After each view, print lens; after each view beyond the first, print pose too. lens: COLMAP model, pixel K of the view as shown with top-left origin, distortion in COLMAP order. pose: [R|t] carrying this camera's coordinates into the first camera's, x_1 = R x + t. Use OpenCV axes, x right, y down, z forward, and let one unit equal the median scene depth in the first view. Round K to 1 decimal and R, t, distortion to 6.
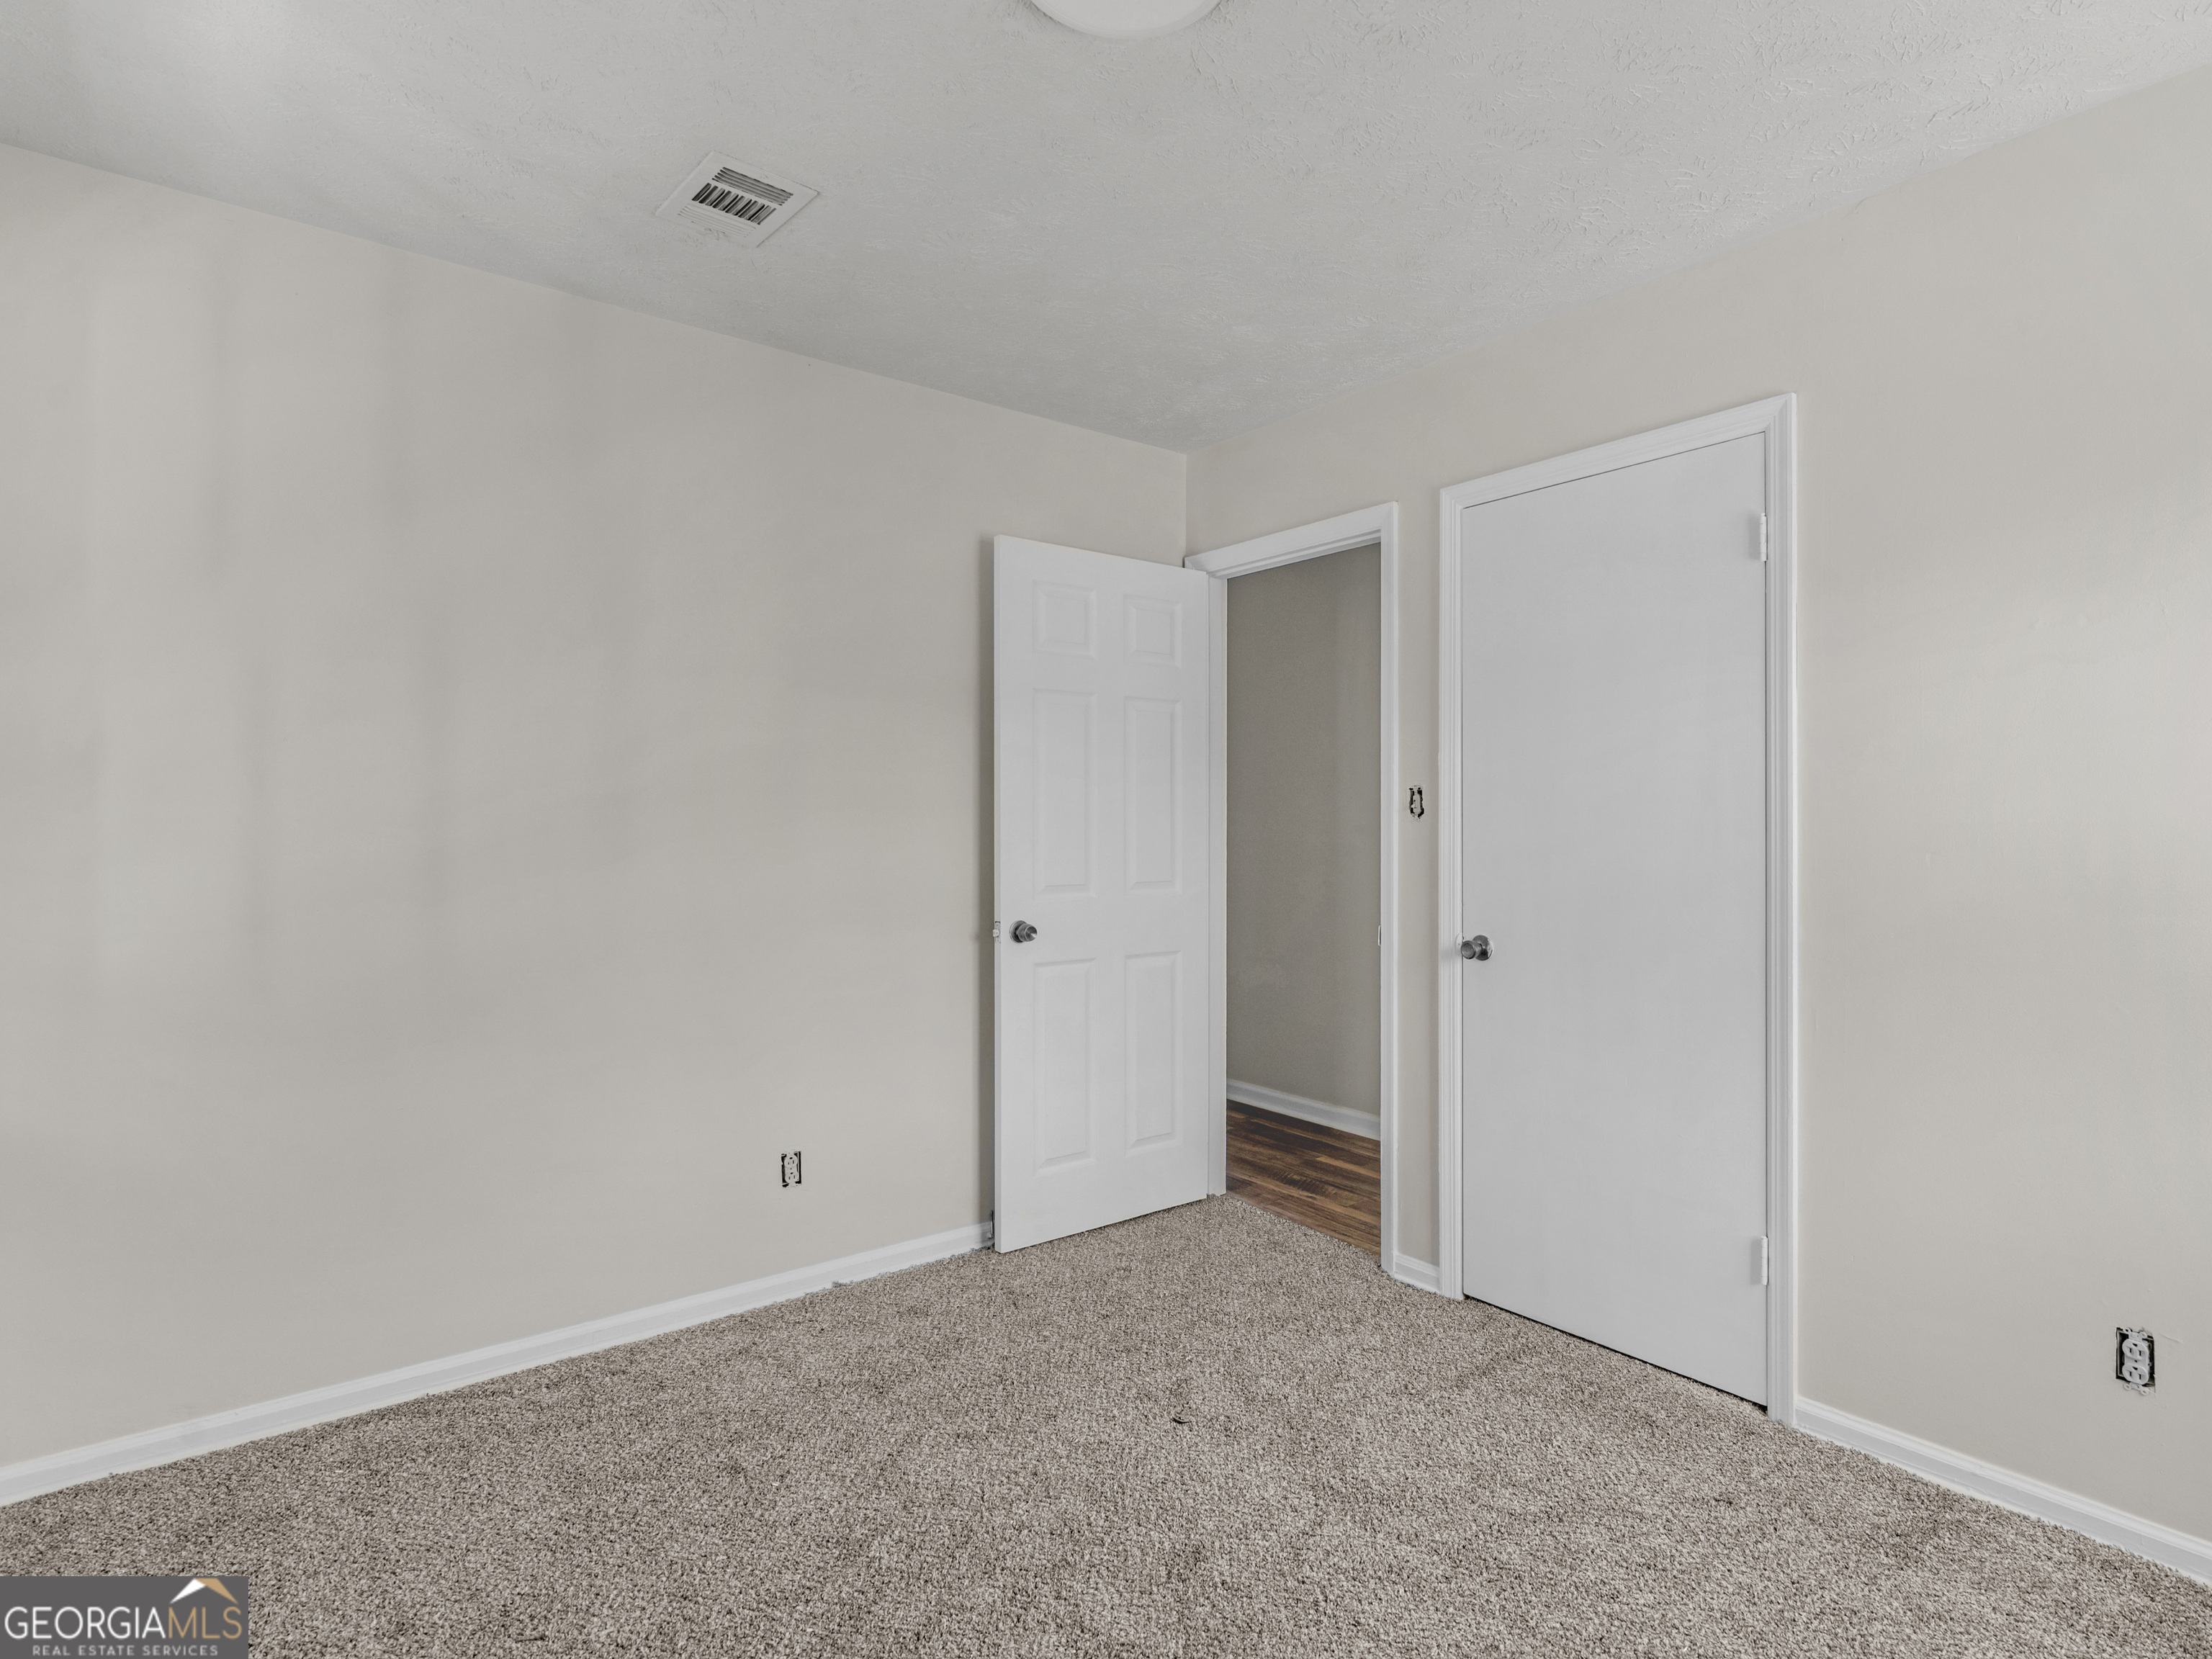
lens RADIAL K [[1169.5, 0, 1112.6], [0, 1169.5, 825.8], [0, 0, 1]] dist [0.003071, -0.000751]
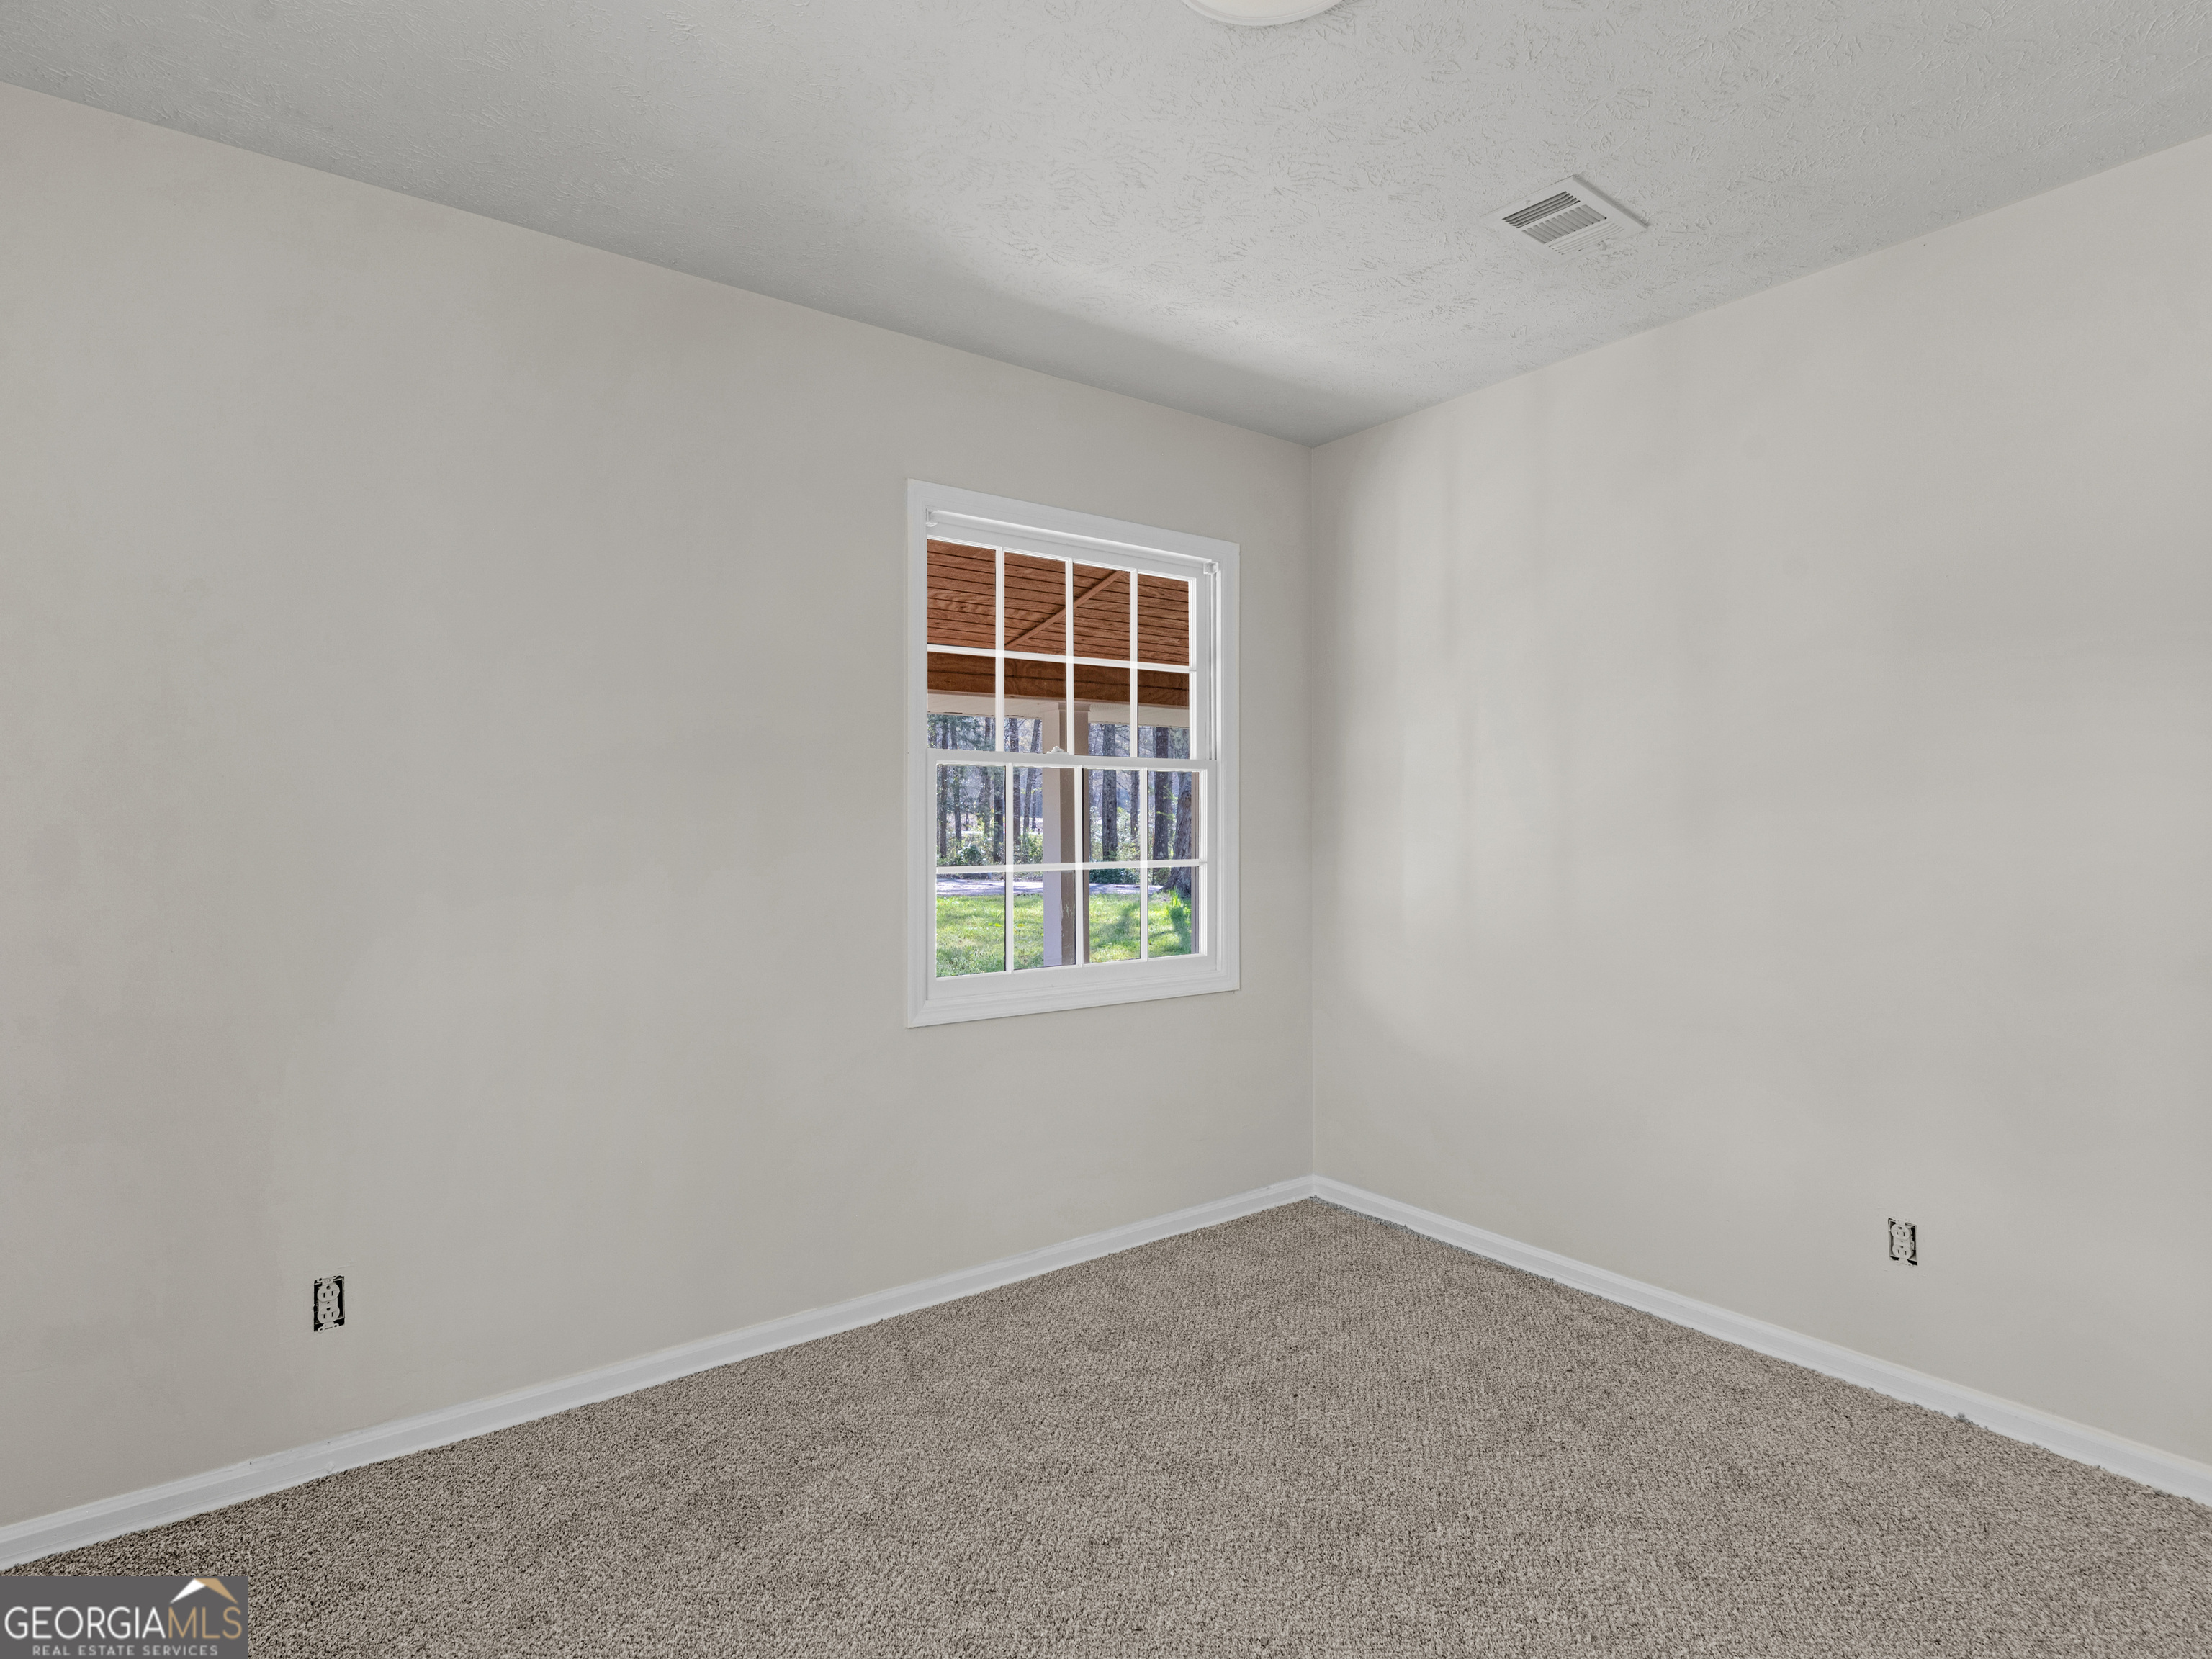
lens RADIAL K [[1169.5, 0, 1112.6], [0, 1169.5, 825.8], [0, 0, 1]] dist [0.003071, -0.000751]
pose [[-0.016094, 0.007079, -0.999845, 0.584379], [-0.002208, 0.999972, 0.007115, 0.016274], [0.999868, 0.002322, -0.016078, 0.546346]]
